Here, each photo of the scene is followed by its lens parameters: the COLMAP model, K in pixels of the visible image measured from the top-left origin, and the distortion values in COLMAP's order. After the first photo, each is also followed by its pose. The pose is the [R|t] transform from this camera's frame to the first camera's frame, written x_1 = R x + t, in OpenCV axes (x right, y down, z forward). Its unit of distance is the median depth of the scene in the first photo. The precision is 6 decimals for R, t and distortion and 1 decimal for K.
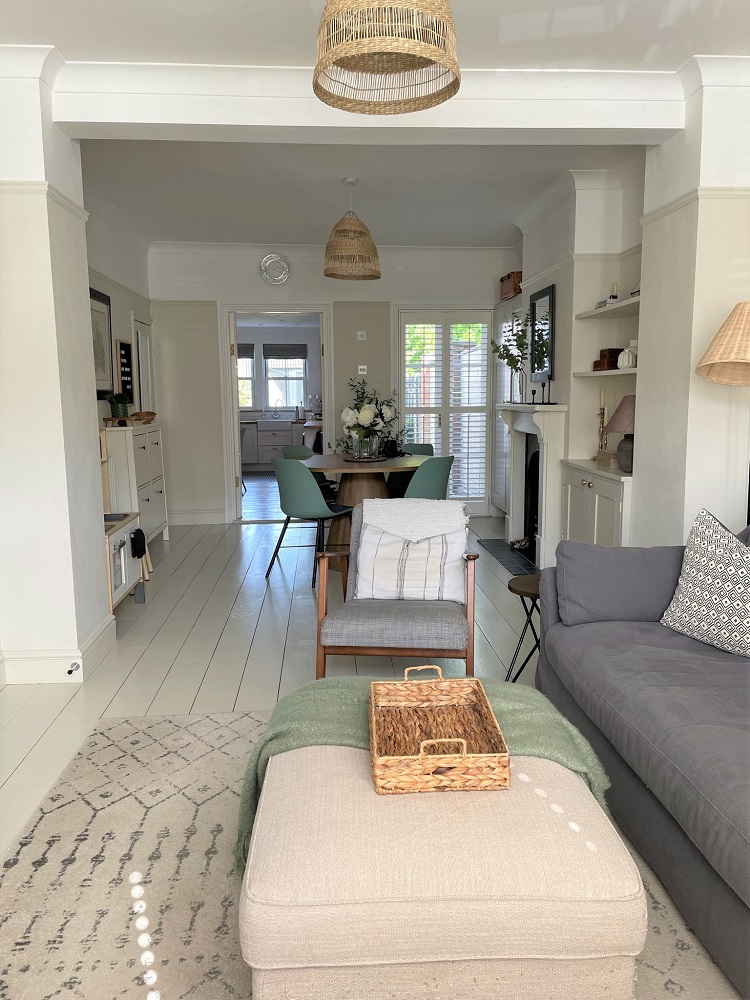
lens RADIAL K [[758.2, 0, 375.0], [0, 758.2, 500.0], [0, 0, 1]] dist [0.080081, -0.112669]
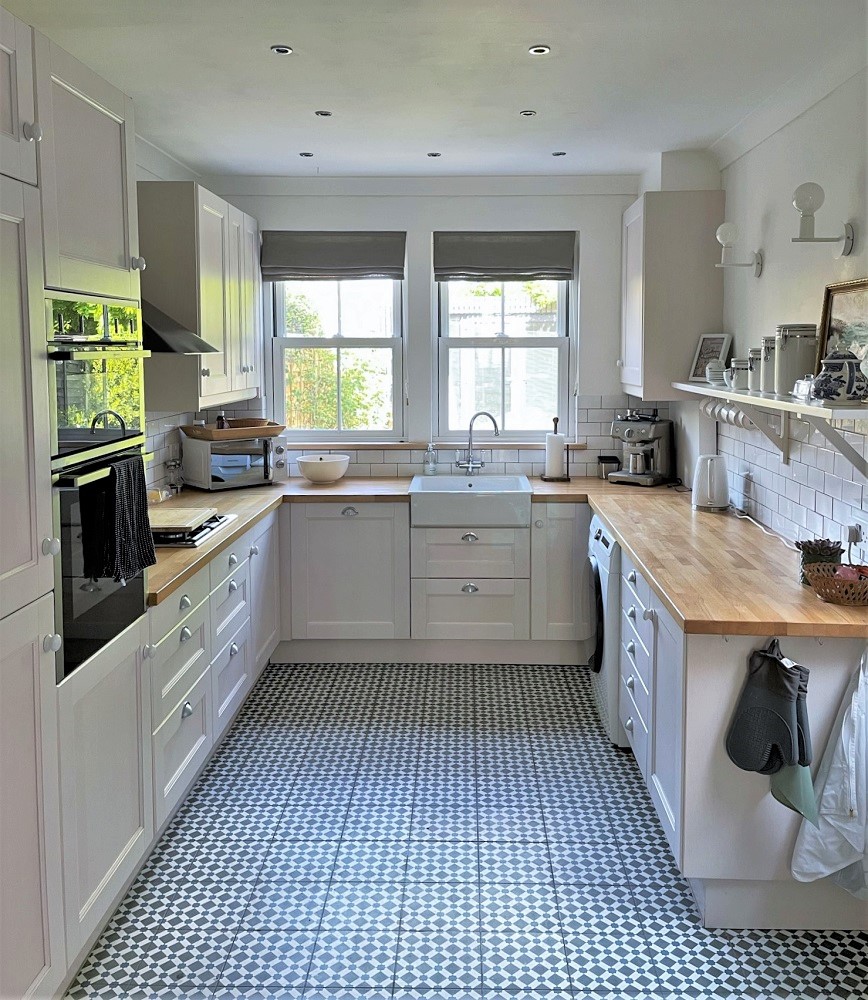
lens RADIAL K [[893.4, 0, 441.2], [0, 893.4, 415.7], [0, 0, 1]] dist [0.063324, -0.007106]
pose [[0.994654, 0.014572, -0.102228, -0.109822], [-0.020953, 0.997879, -0.061630, -0.112103], [0.101113, 0.063442, 0.992850, 0.668105]]
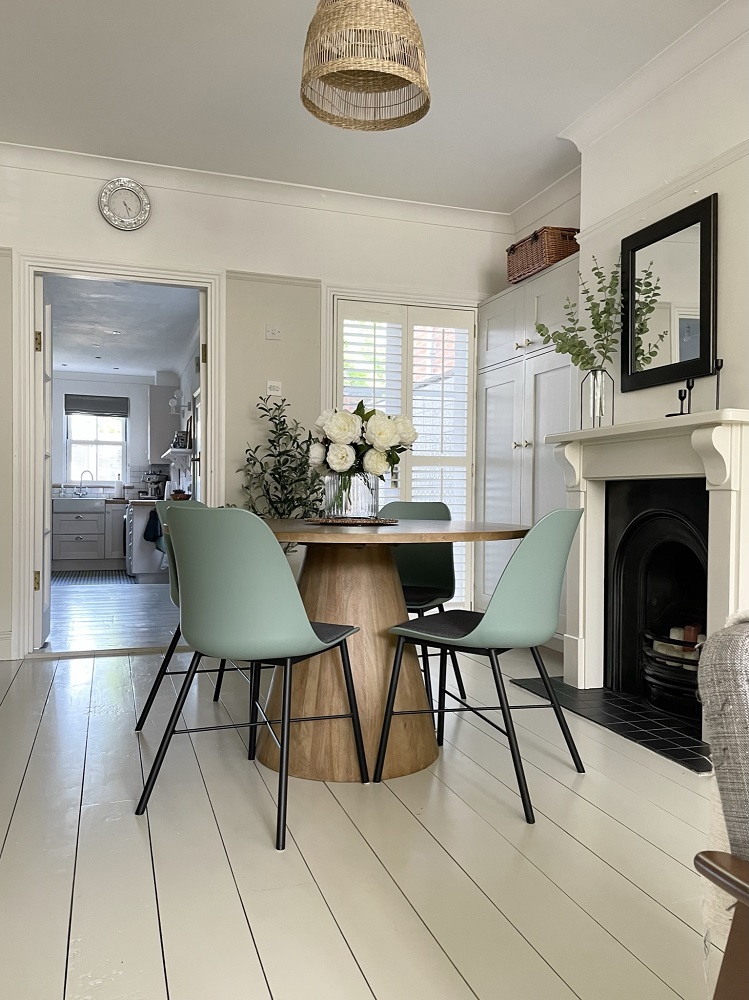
lens RADIAL K [[810.8, 0, 374.5], [0, 810.8, 500.0], [0, 0, 1]] dist [0.062809, -0.007926]
pose [[0.970675, 0.018459, 0.239687, -0.048339], [0.013393, 0.991347, -0.130585, -0.000373], [-0.240024, 0.129966, 0.962028, 0.203377]]
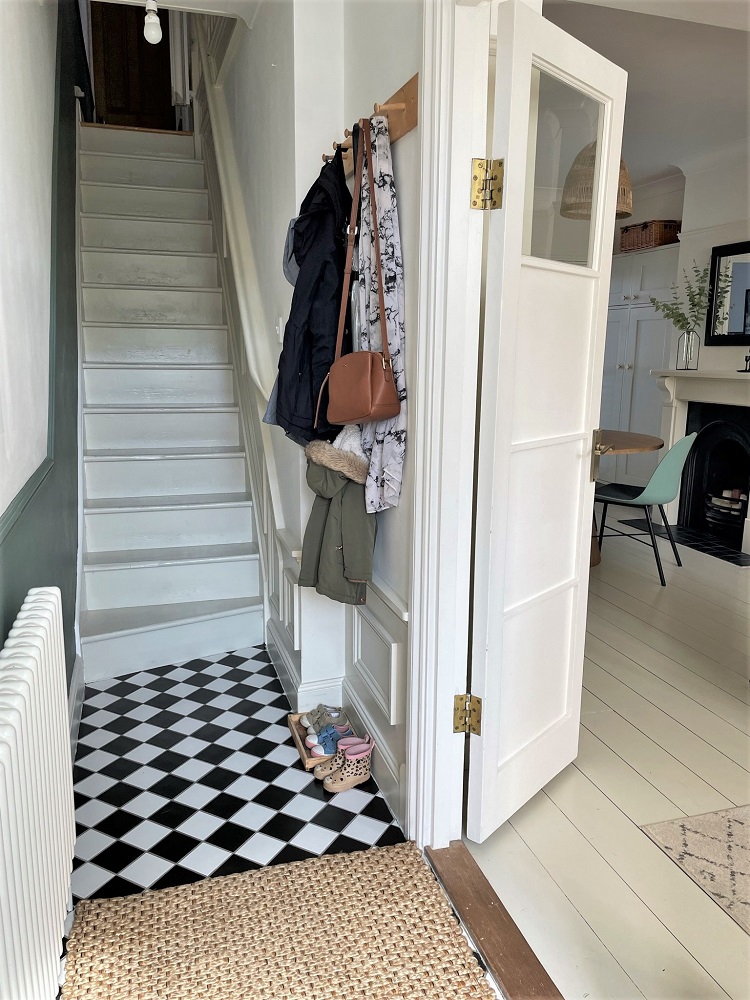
lens RADIAL K [[758.2, 0, 375.0], [0, 758.2, 500.0], [0, 0, 1]] dist [0.080081, -0.112669]
pose [[0.975133, -0.025510, 0.220149, -0.161707], [0.012056, 0.997988, 0.062243, -0.014579], [-0.221294, -0.058041, 0.973479, 0.081857]]
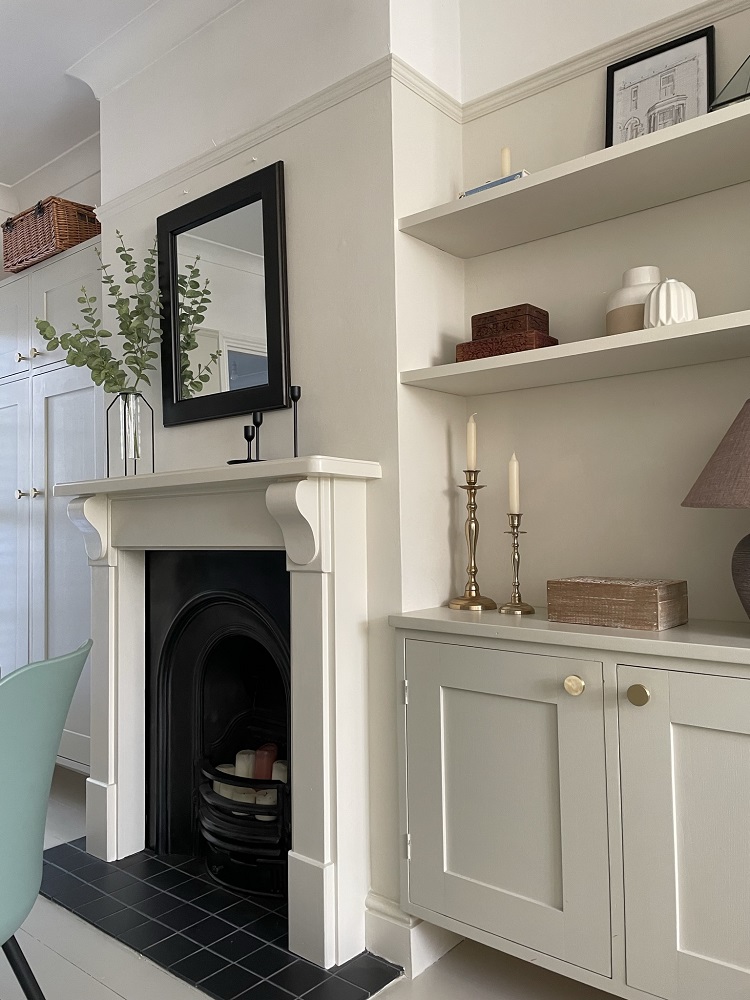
lens RADIAL K [[758.2, 0, 375.0], [0, 758.2, 500.0], [0, 0, 1]] dist [0.080081, -0.112669]
pose [[0.697978, 0.020782, 0.715818, -0.002400], [0.109730, 0.984671, -0.135582, -0.021238], [-0.707662, 0.173179, 0.684998, 0.277461]]
